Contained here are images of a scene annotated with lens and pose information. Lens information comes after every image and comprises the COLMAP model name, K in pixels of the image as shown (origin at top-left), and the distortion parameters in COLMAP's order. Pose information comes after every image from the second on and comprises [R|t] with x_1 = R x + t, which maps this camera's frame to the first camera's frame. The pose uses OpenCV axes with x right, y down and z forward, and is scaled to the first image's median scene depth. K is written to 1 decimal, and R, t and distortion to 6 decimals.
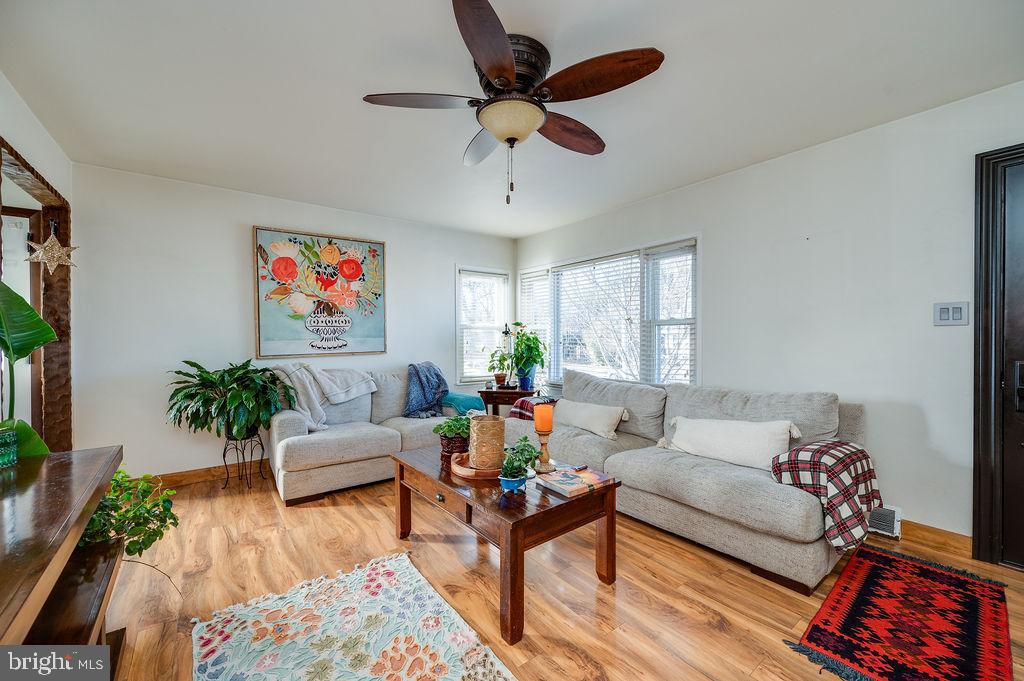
lens RADIAL K [[401.2, 0, 512.8], [0, 401.2, 341.2], [0, 0, 1]] dist [-0.001486, -0.000757]
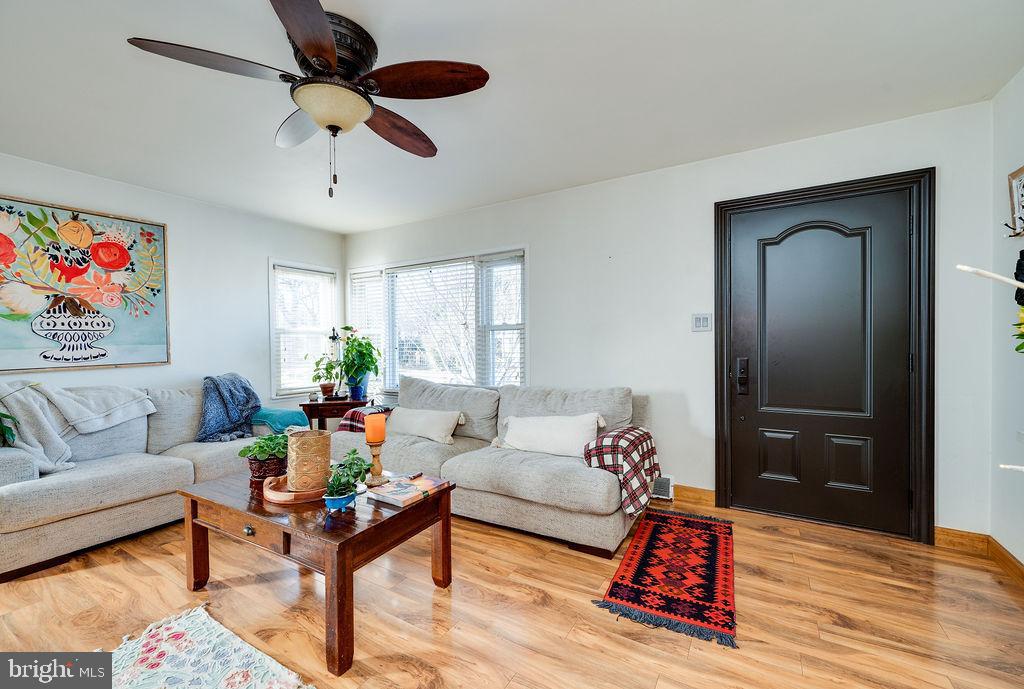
lens RADIAL K [[413.9, 0, 510.6], [0, 413.9, 347.0], [0, 0, 1]] dist [-0.001409, 0.000232]
pose [[0.928116, -0.011363, 0.372118, 0.009915], [0.010644, 0.999935, 0.003986, -0.000116], [-0.372139, 0.000261, 0.928177, -0.019420]]
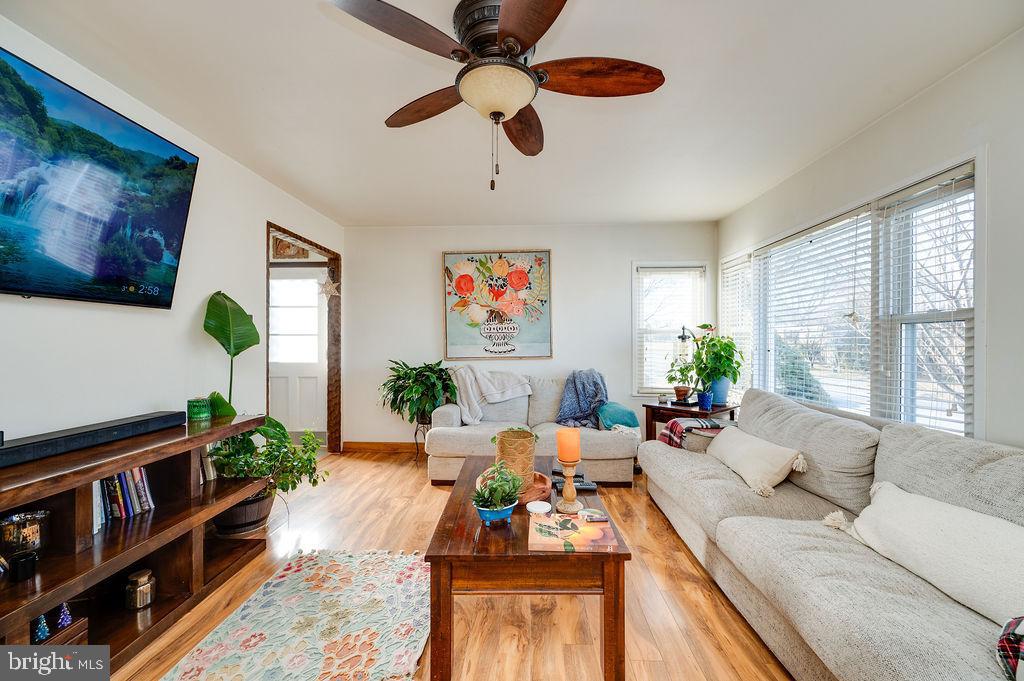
lens RADIAL K [[401.2, 0, 539.4], [0, 401.2, 344.1], [0, 0, 1]] dist [-0.001486, -0.000757]
pose [[0.780276, 0.004335, -0.625420, 0.432036], [-0.007294, 0.999971, -0.002168, -0.005214], [0.625393, 0.006254, 0.780285, 0.273685]]
